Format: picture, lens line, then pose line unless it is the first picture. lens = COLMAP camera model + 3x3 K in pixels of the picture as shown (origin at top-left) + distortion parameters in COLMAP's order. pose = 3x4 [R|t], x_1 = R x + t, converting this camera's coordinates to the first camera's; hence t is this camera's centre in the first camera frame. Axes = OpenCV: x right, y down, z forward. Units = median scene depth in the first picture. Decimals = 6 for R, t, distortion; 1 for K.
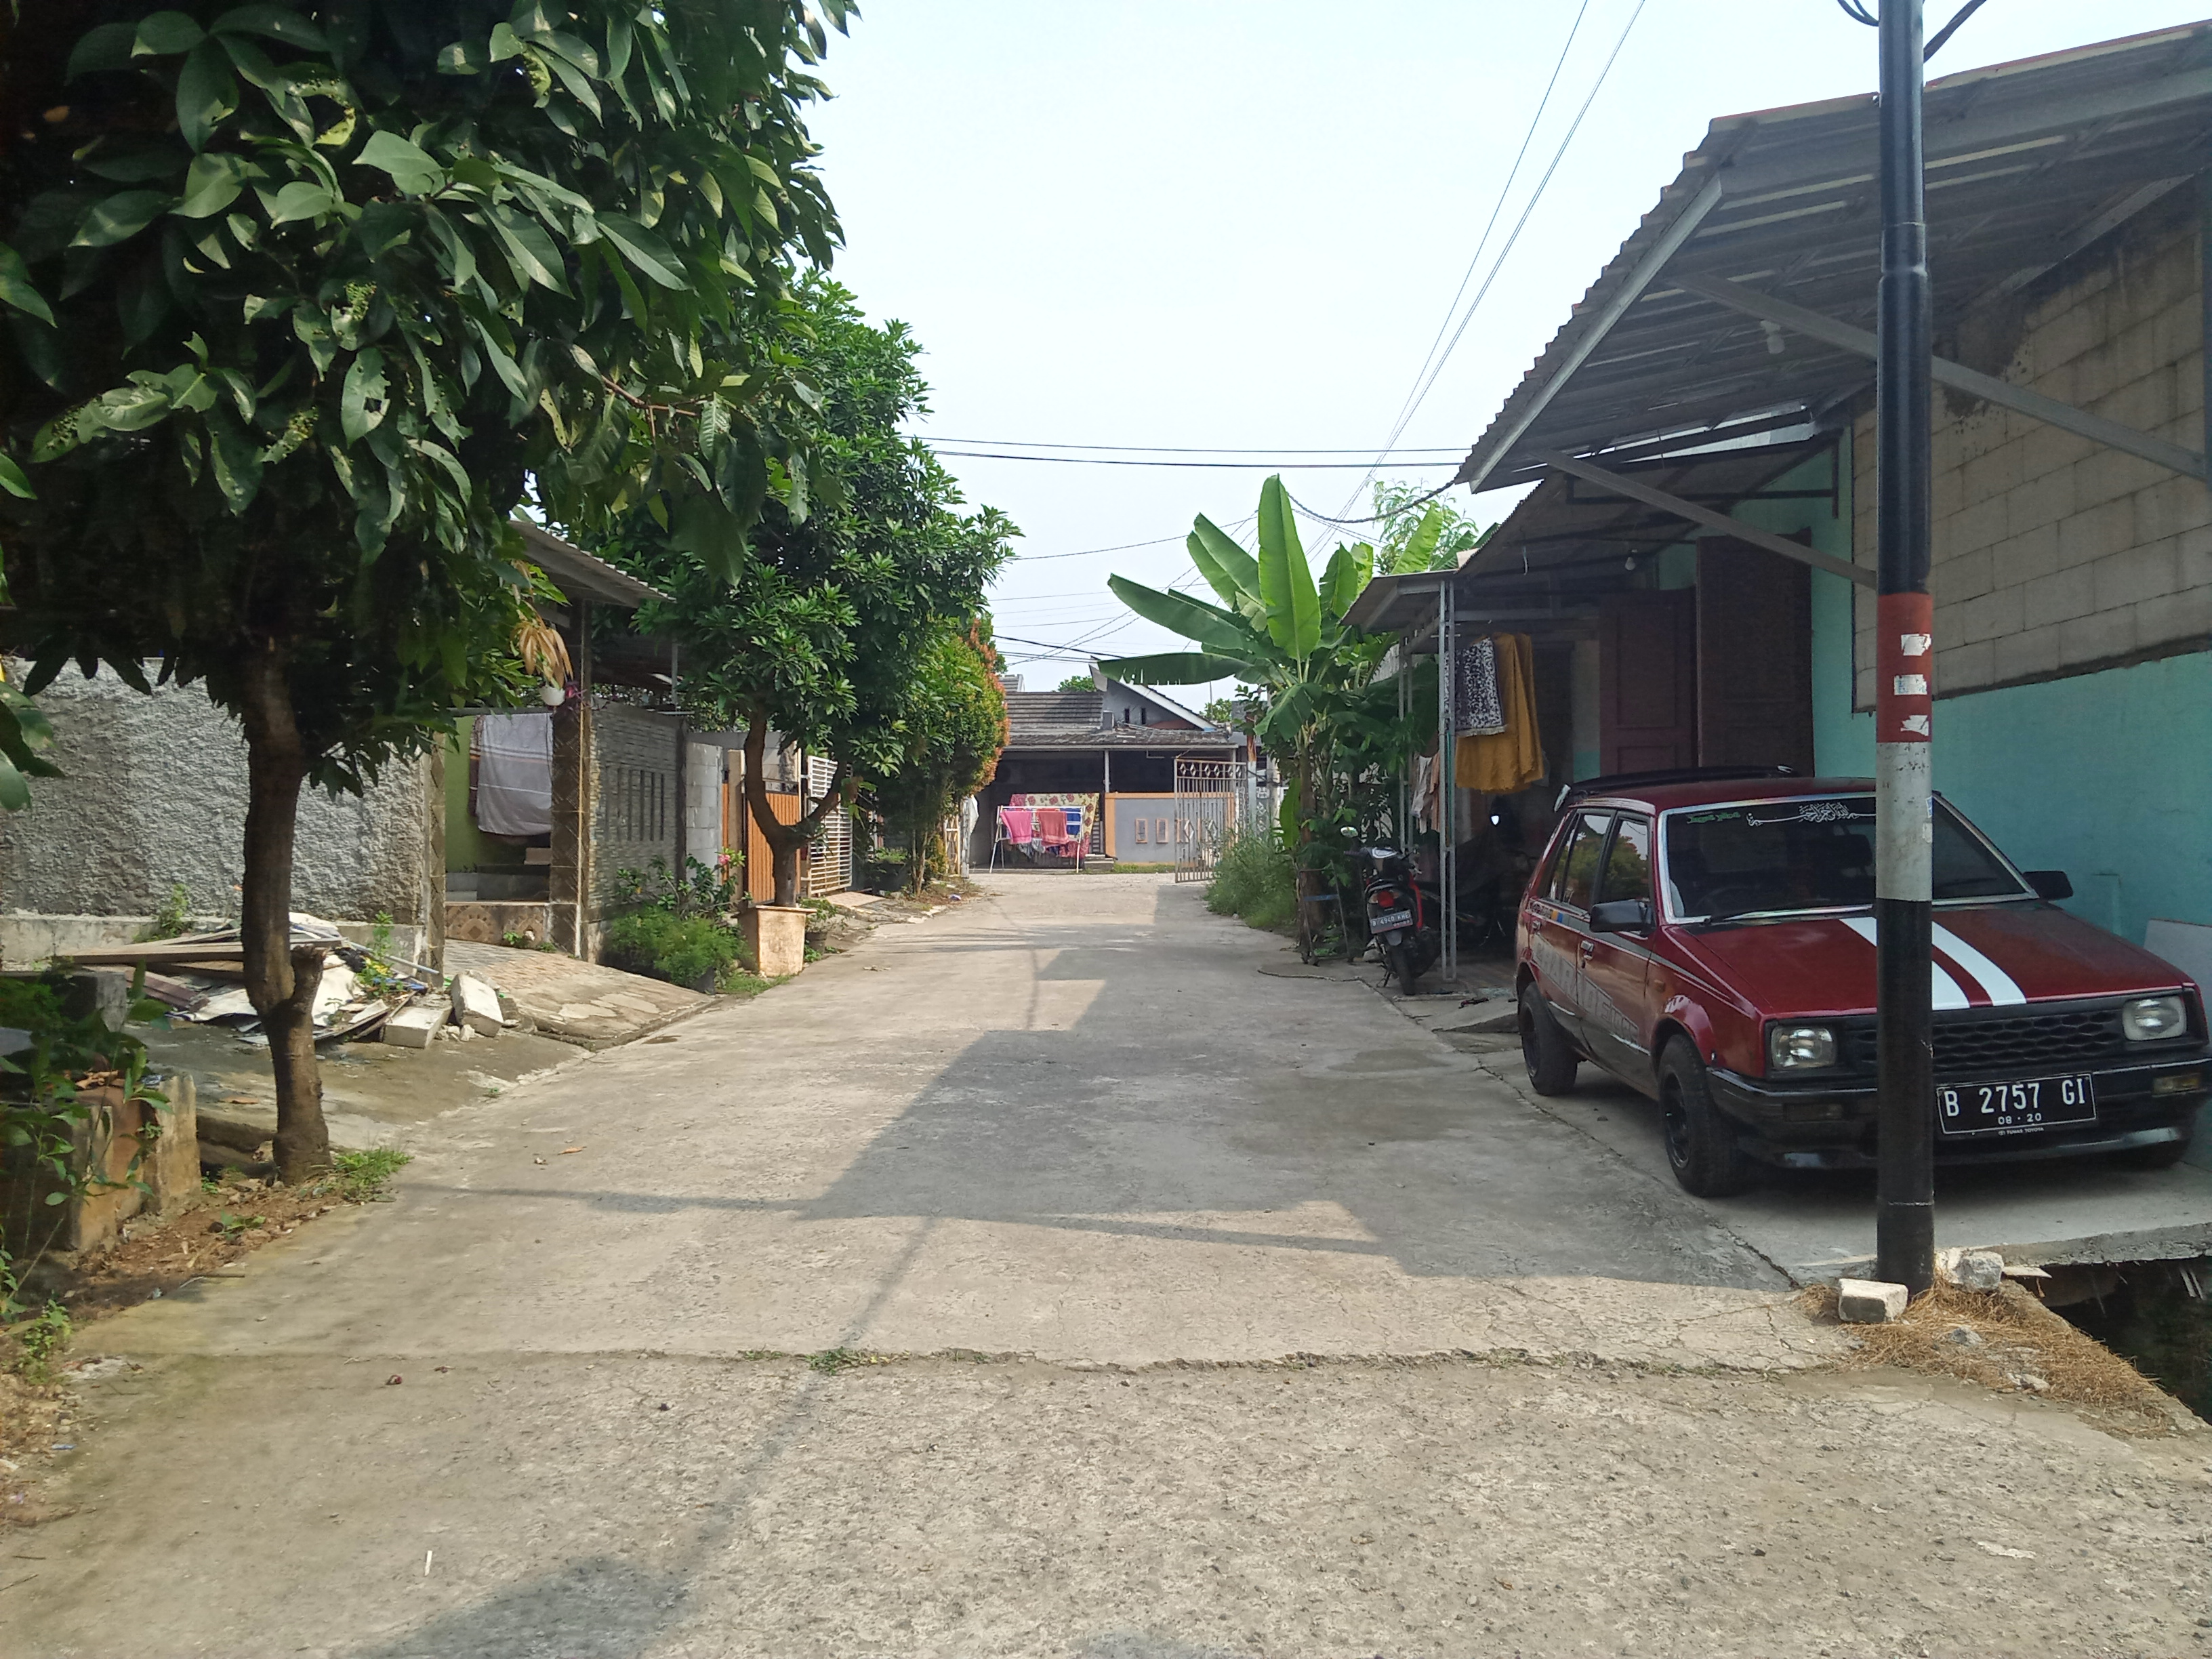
lens RADIAL K [[1791.6, 0, 1106.5], [0, 1791.6, 824.5], [0, 0, 1]] dist [0.071208, 0.000821]
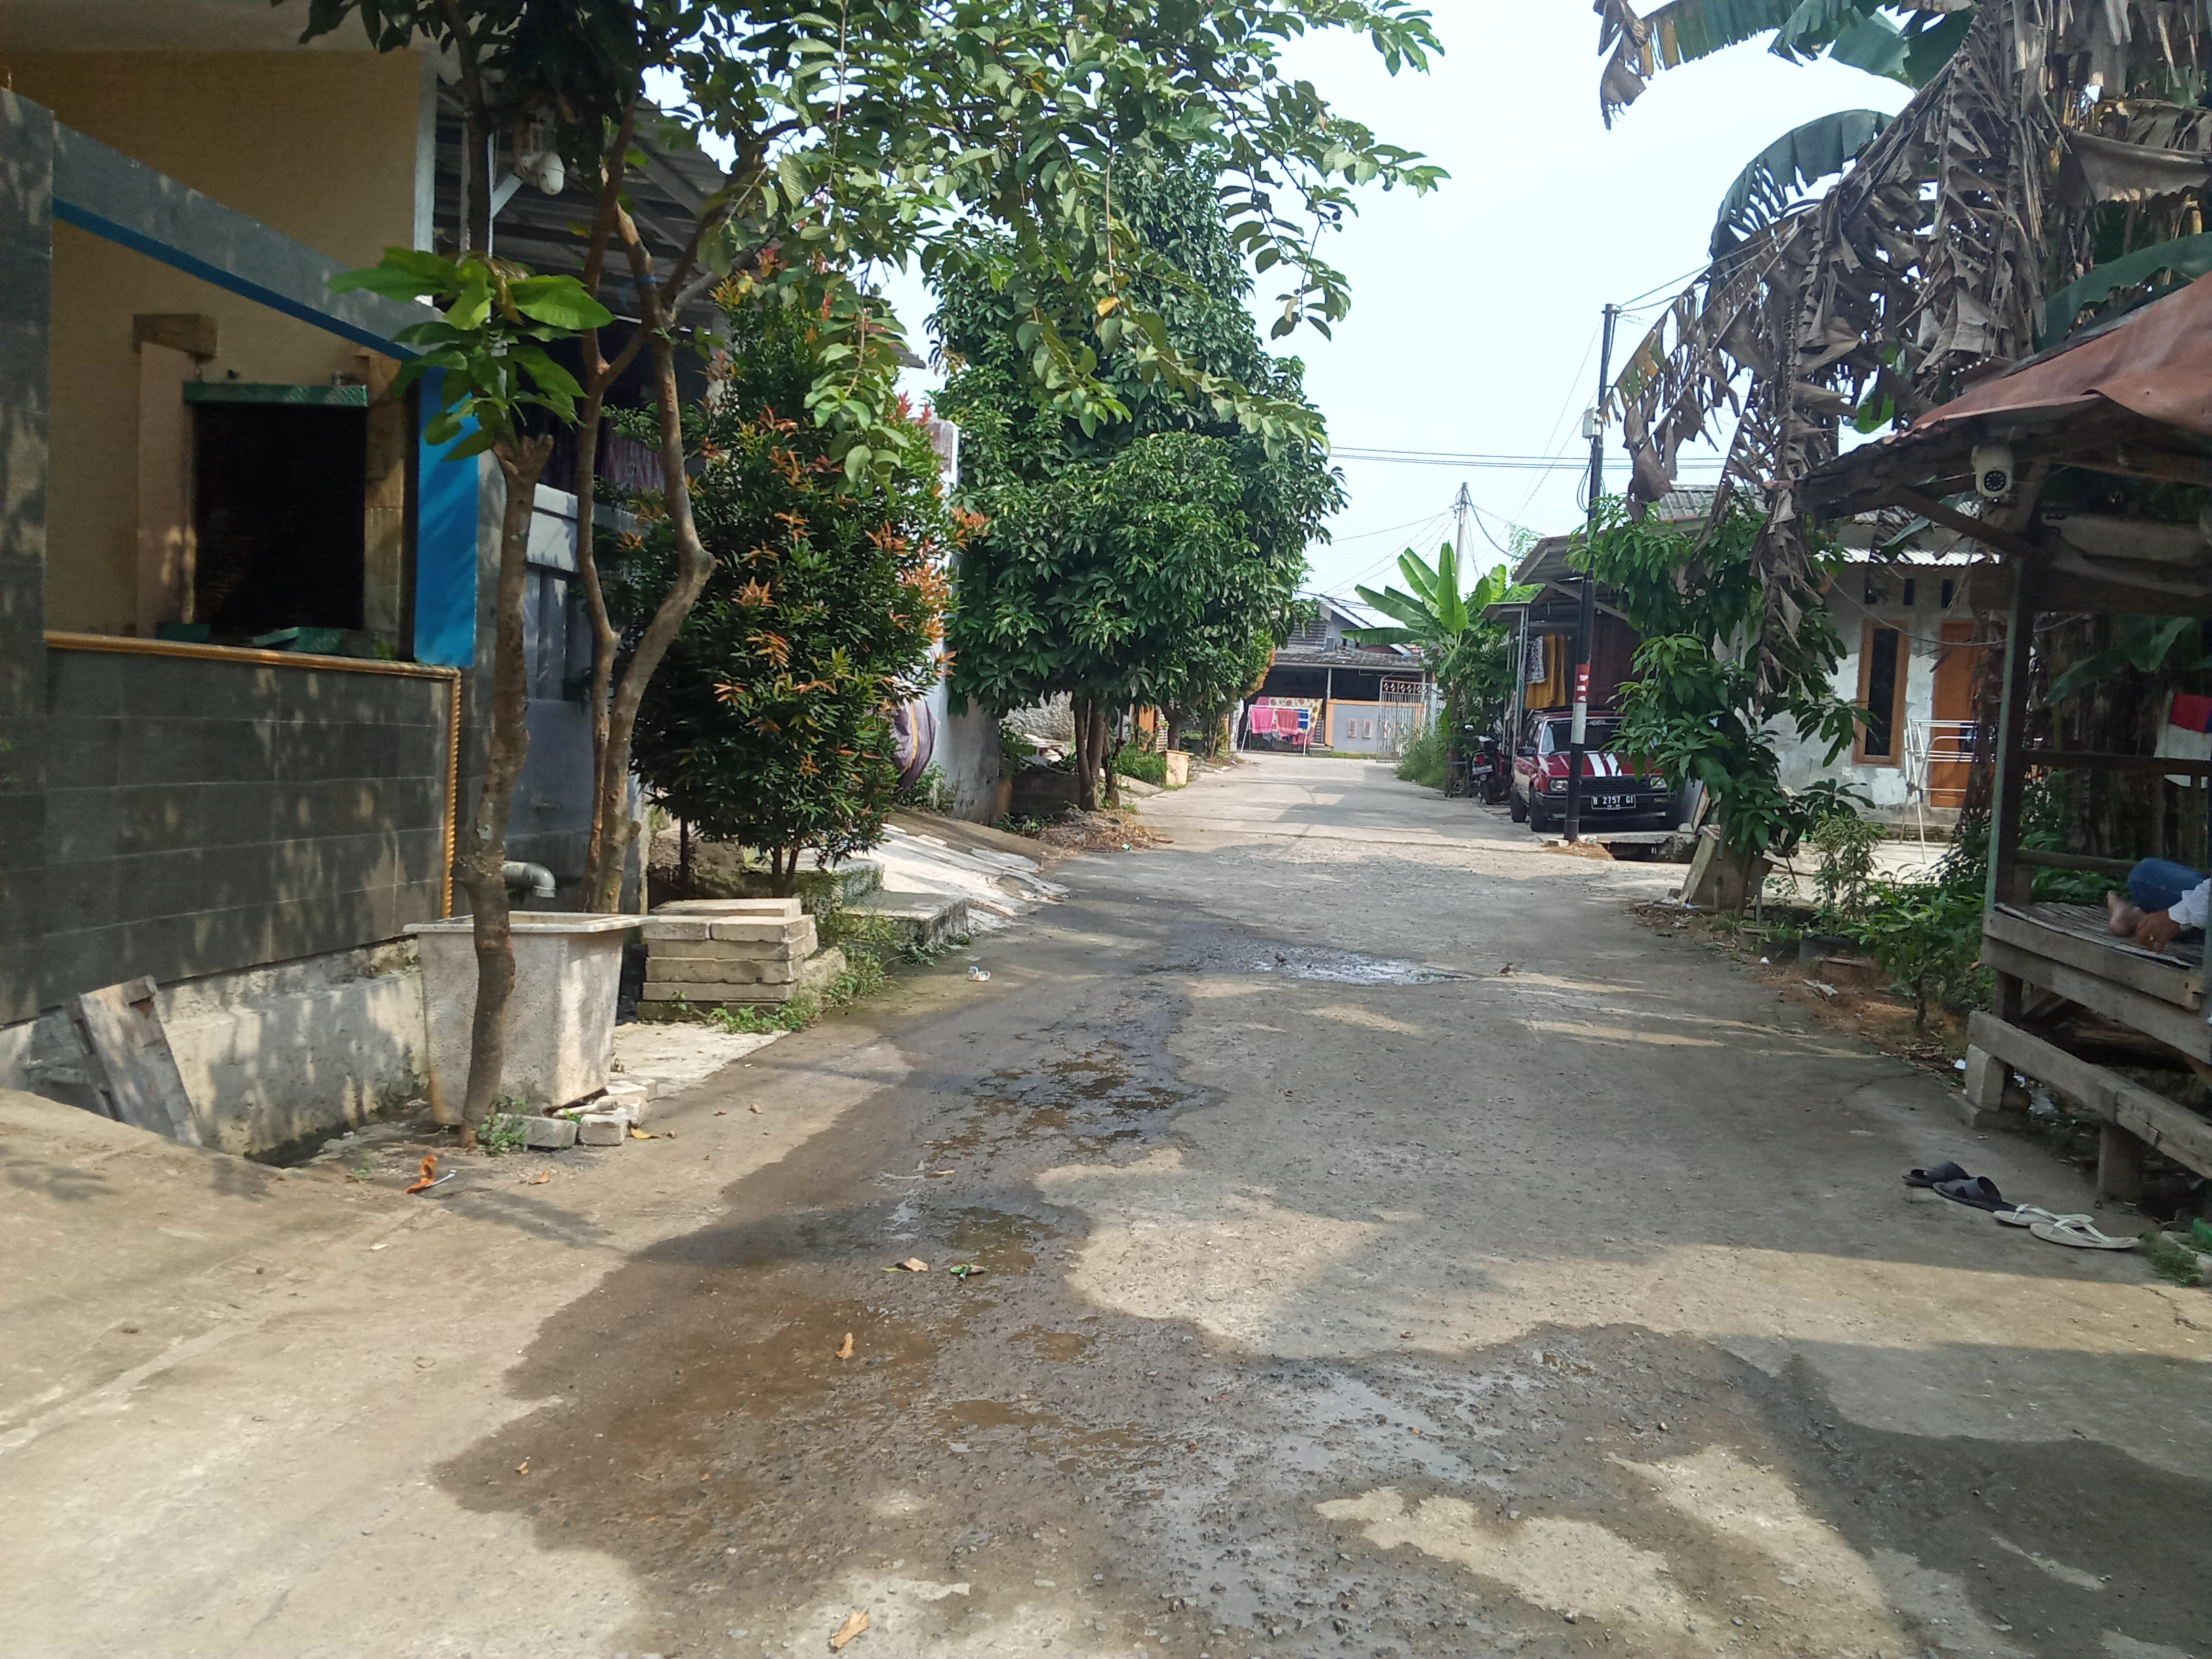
lens RADIAL K [[1791.6, 0, 1100.2], [0, 1791.6, 844.0], [0, 0, 1]] dist [0.071208, 0.000821]
pose [[0.992381, 0.060888, -0.107106, -0.038887], [-0.053491, 0.996067, 0.070633, 0.010069], [0.110985, -0.064365, 0.991736, -0.772602]]
